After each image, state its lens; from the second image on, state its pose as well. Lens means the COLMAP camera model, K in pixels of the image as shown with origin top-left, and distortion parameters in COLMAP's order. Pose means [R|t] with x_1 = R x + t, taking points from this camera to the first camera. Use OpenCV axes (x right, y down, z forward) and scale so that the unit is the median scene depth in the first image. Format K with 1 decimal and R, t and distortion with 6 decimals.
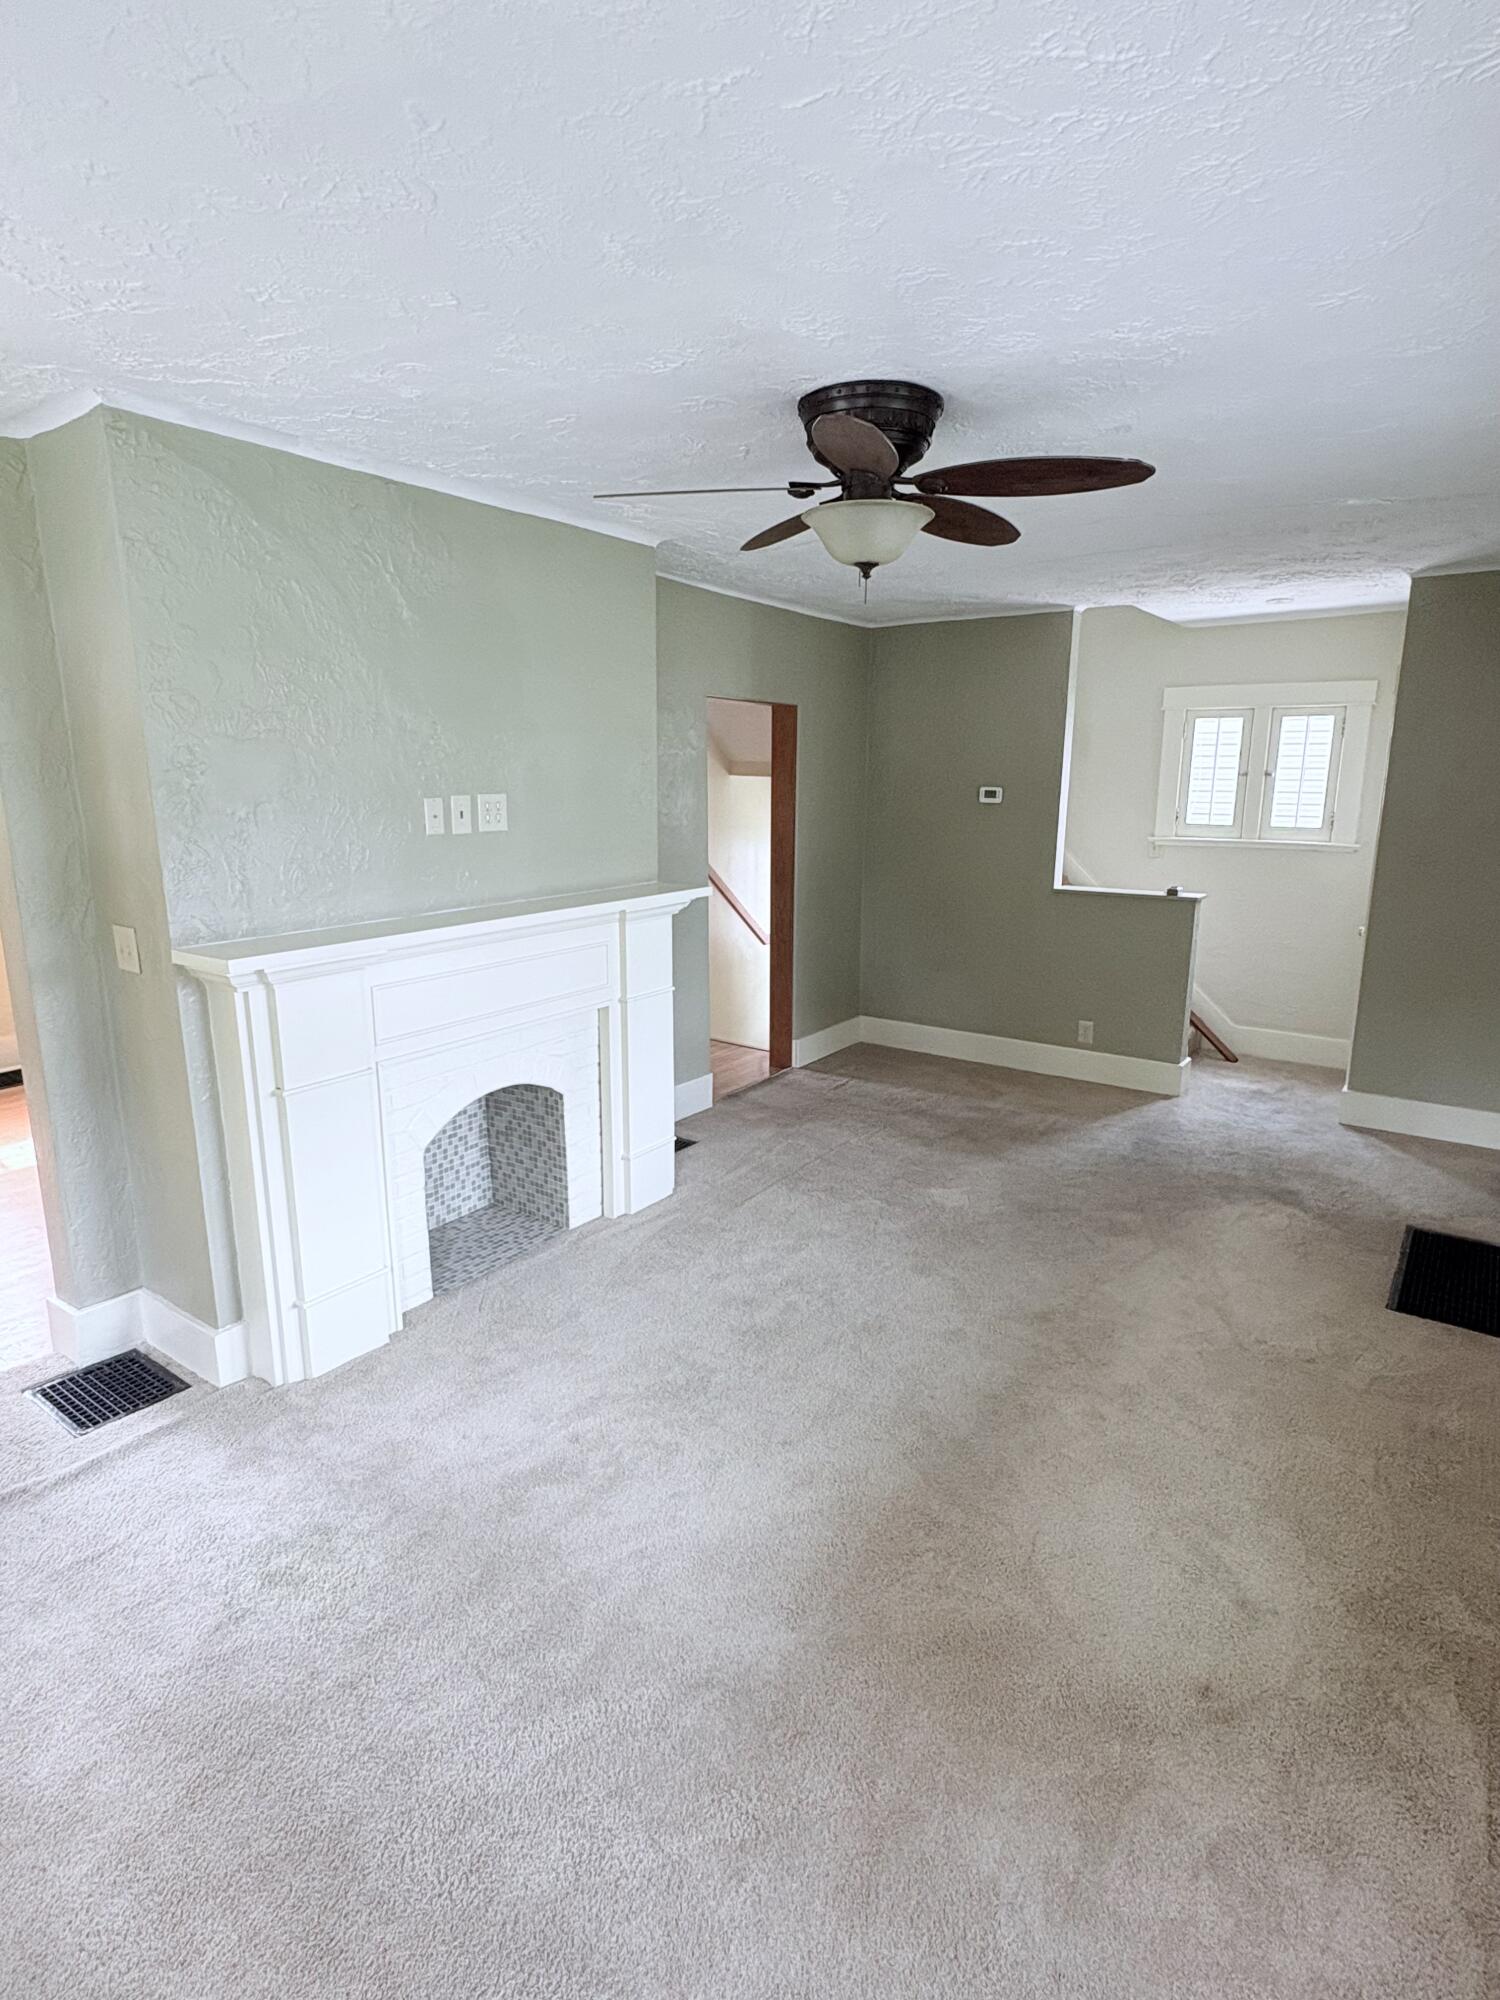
lens RADIAL K [[1048.4, 0, 750.8], [0, 1048.4, 1000.3], [0, 0, 1]] dist [-0.003492, 0.002632]
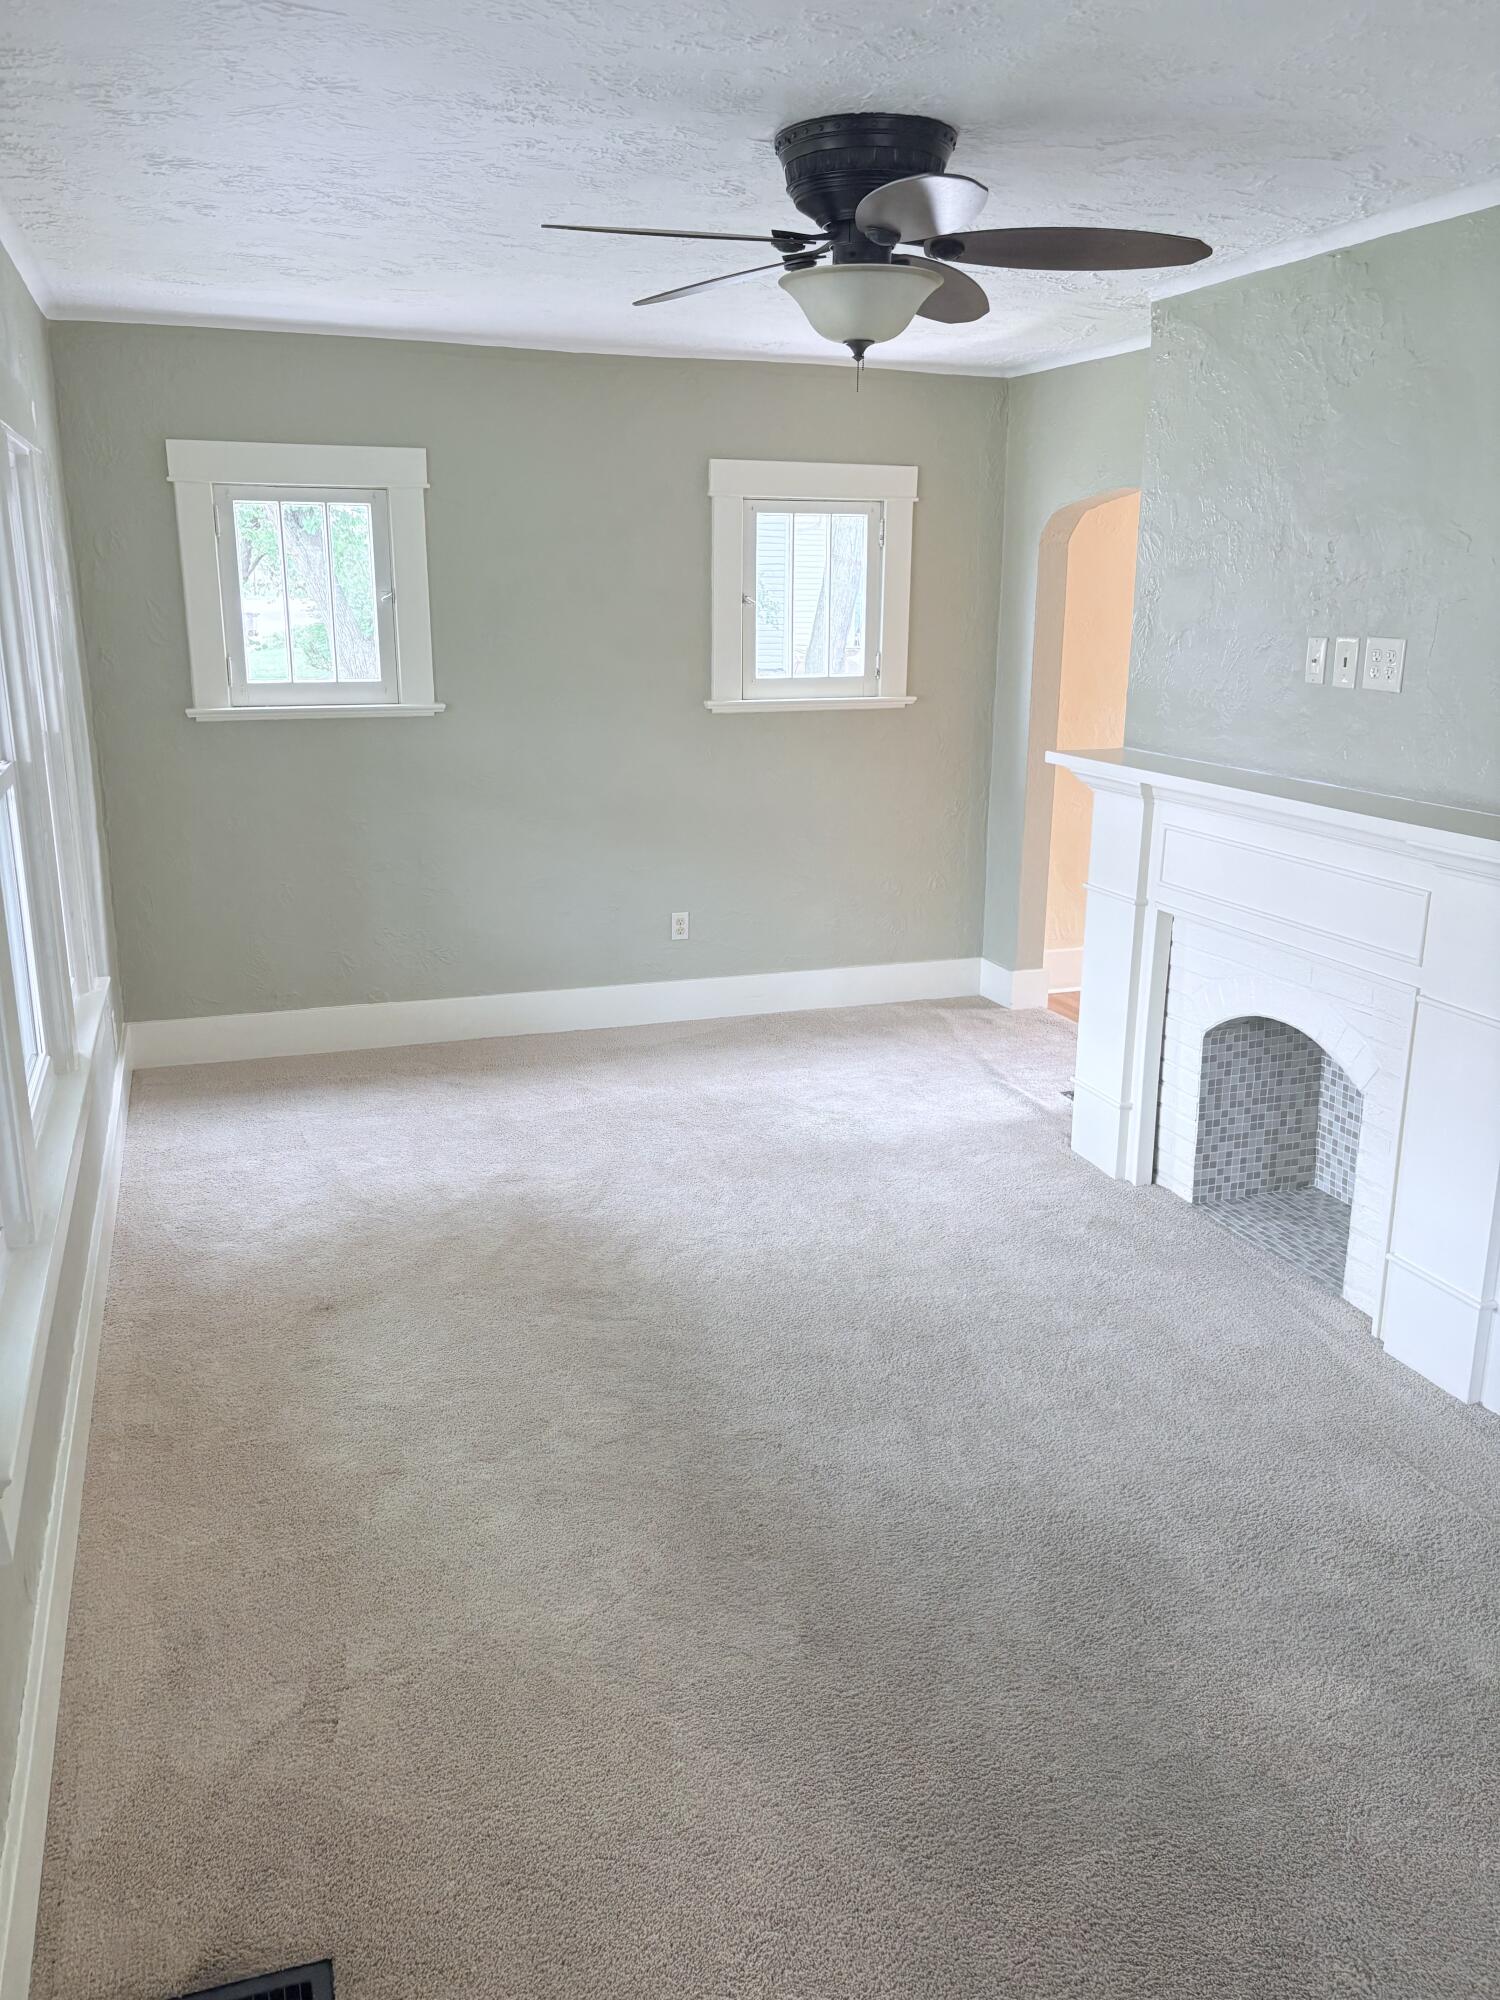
lens RADIAL K [[1523.9, 0, 751.4], [0, 1523.9, 996.3], [0, 0, 1]] dist [0.006080, 0.001630]
pose [[-0.581424, 0.212560, -0.785343, 0.899747], [-0.186773, 0.904619, 0.383119, -0.300864], [0.791872, 0.369435, -0.486267, 1.282297]]
